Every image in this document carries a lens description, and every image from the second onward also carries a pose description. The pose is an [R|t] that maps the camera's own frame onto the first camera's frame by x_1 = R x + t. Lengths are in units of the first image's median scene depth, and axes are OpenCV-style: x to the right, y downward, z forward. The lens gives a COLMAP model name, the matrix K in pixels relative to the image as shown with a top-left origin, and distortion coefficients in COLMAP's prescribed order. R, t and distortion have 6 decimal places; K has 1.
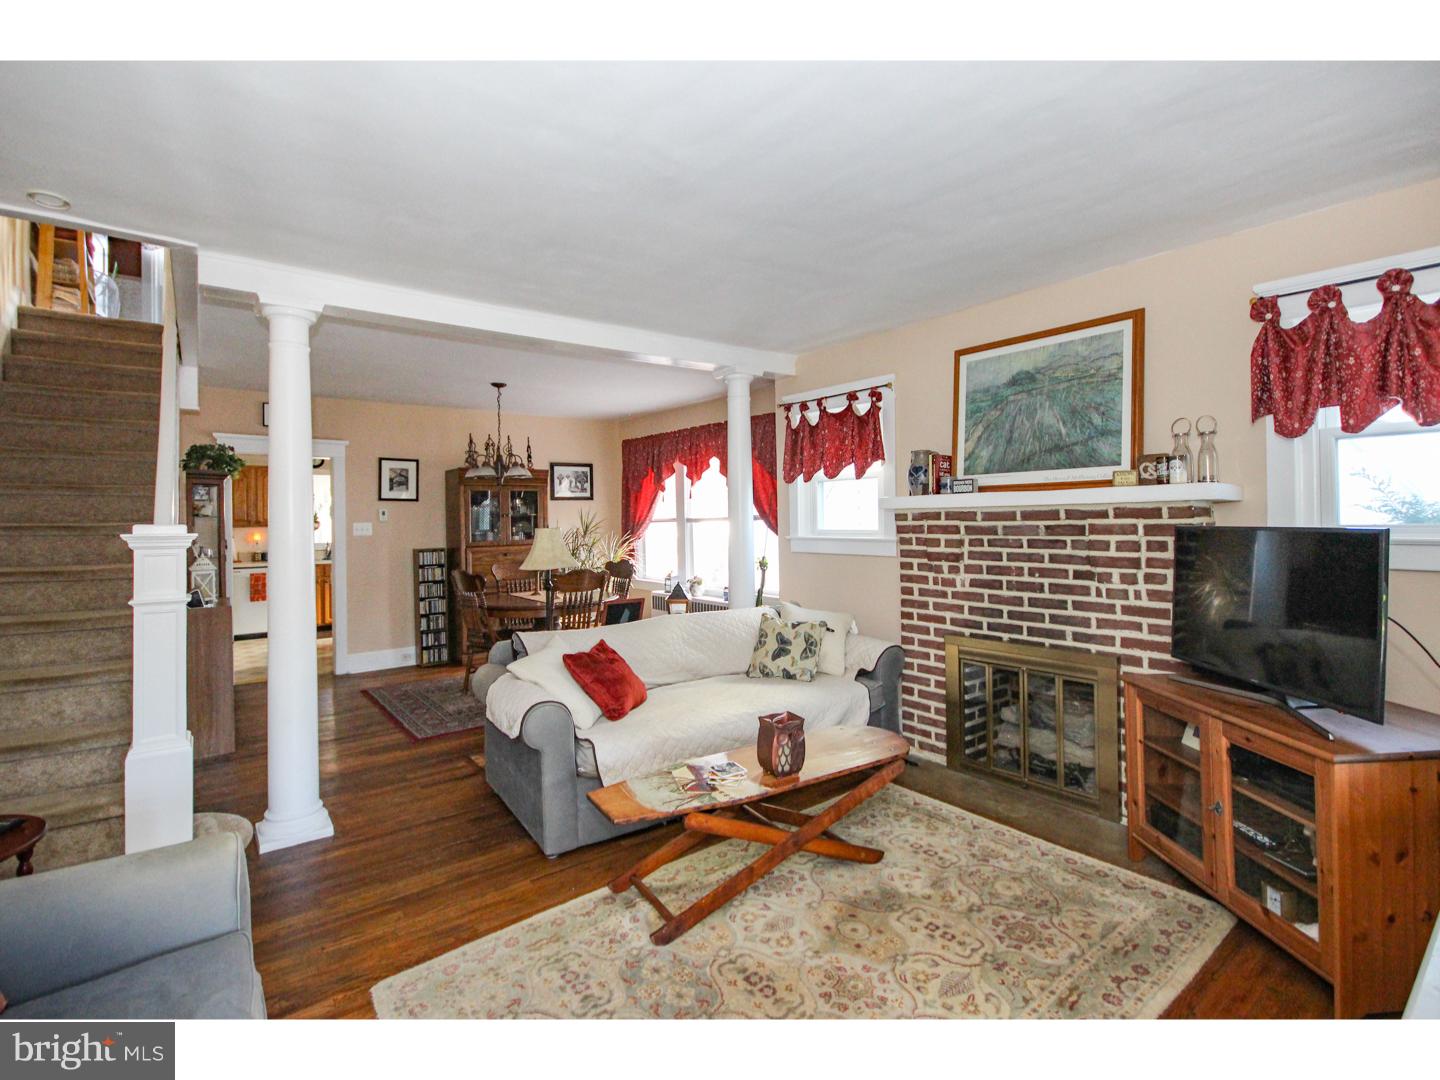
lens RADIAL K [[679.5, 0, 732.7], [0, 679.5, 512.6], [0, 0, 1]] dist [-0.002653, 0.000729]
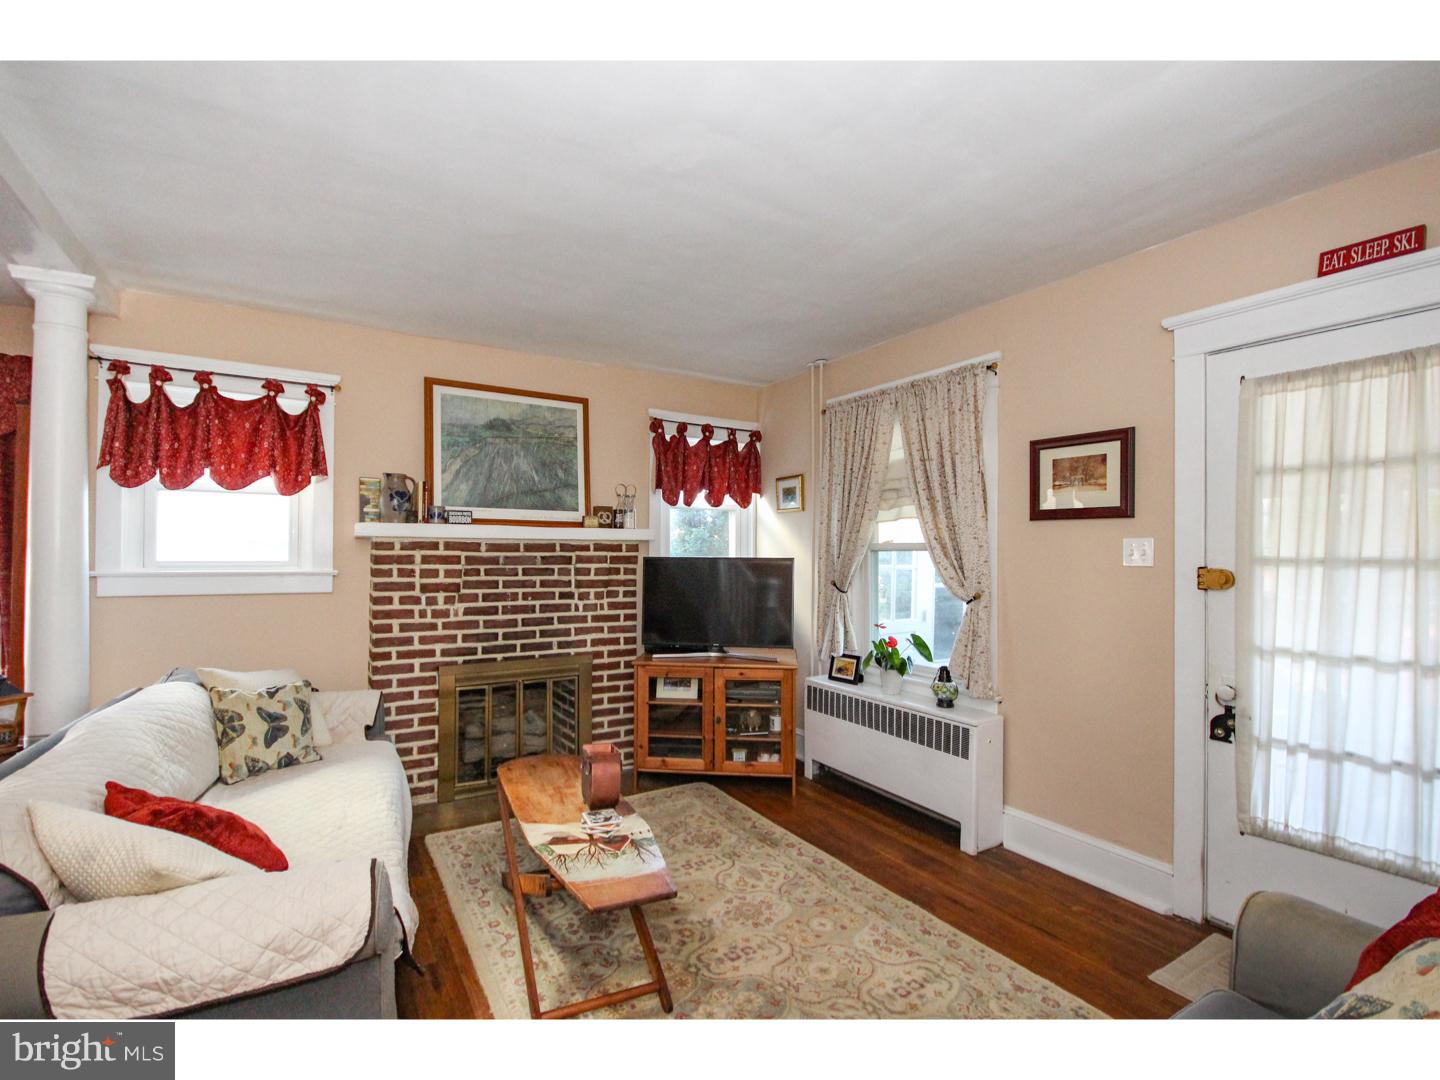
lens RADIAL K [[679.5, 0, 691.3], [0, 679.5, 547.5], [0, 0, 1]] dist [-0.002653, 0.000729]
pose [[0.134387, 0.018383, 0.990758, -0.643757], [-0.022441, 0.999628, -0.015504, 0.014878], [-0.990675, -0.020150, 0.134750, 0.535898]]
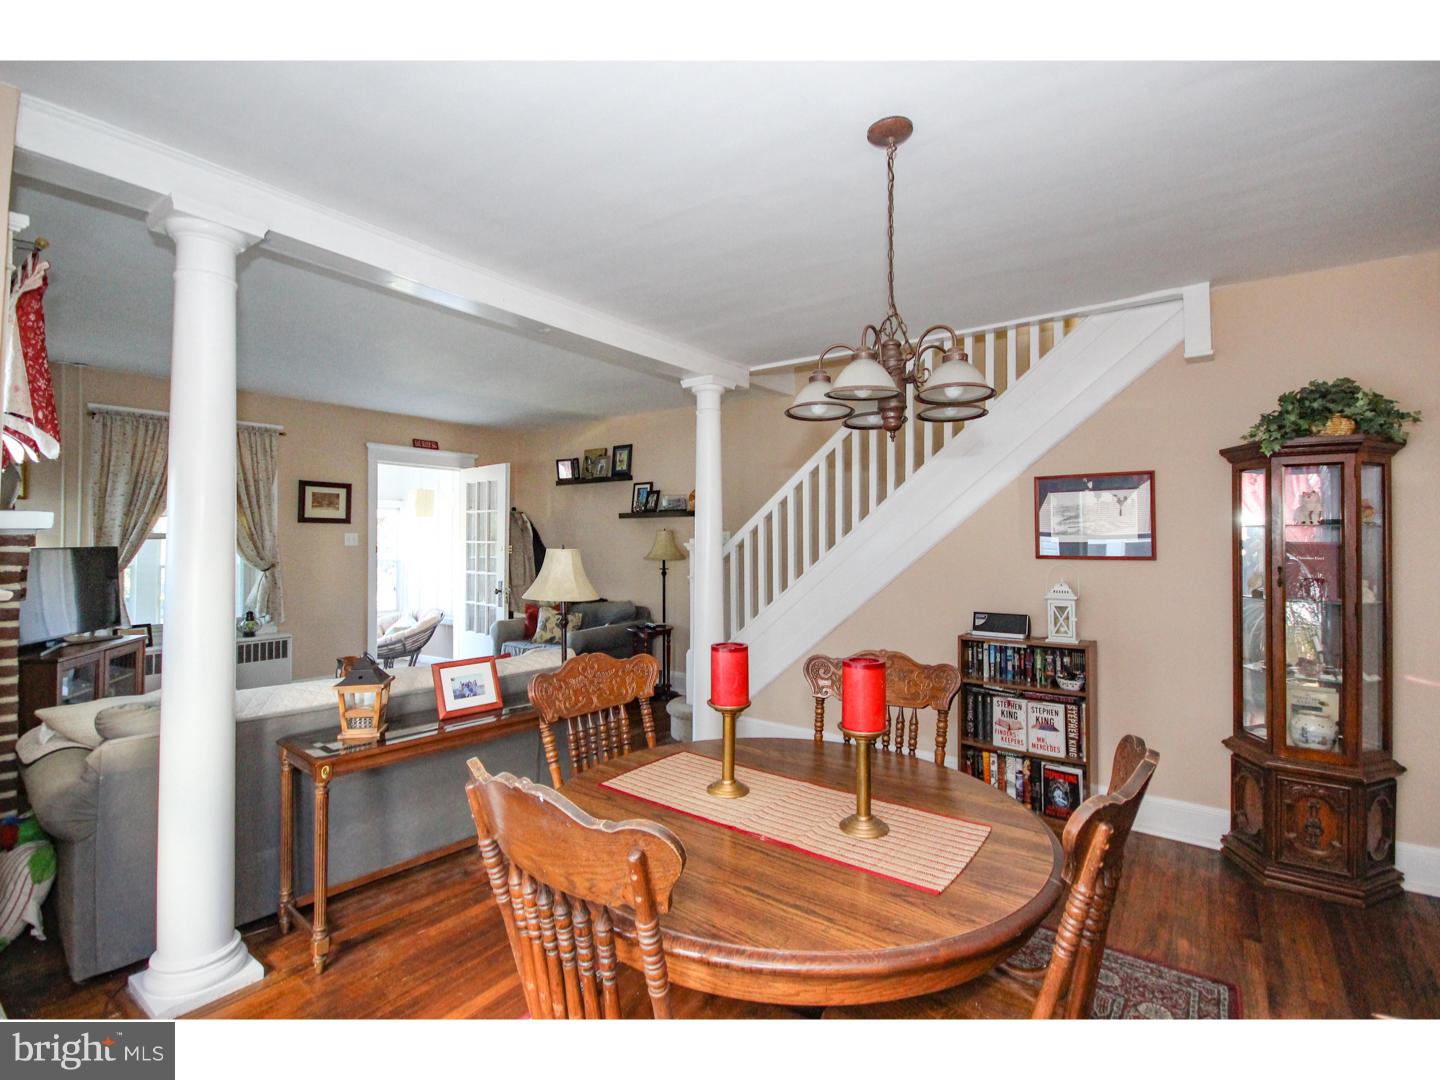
lens RADIAL K [[679.5, 0, 698.9], [0, 679.5, 521.0], [0, 0, 1]] dist [-0.002653, 0.000729]
pose [[-0.968920, 0.003866, -0.247342, -0.253992], [0.012528, 0.999362, -0.033457, 0.019868], [0.247055, -0.035516, -0.968350, 2.030299]]
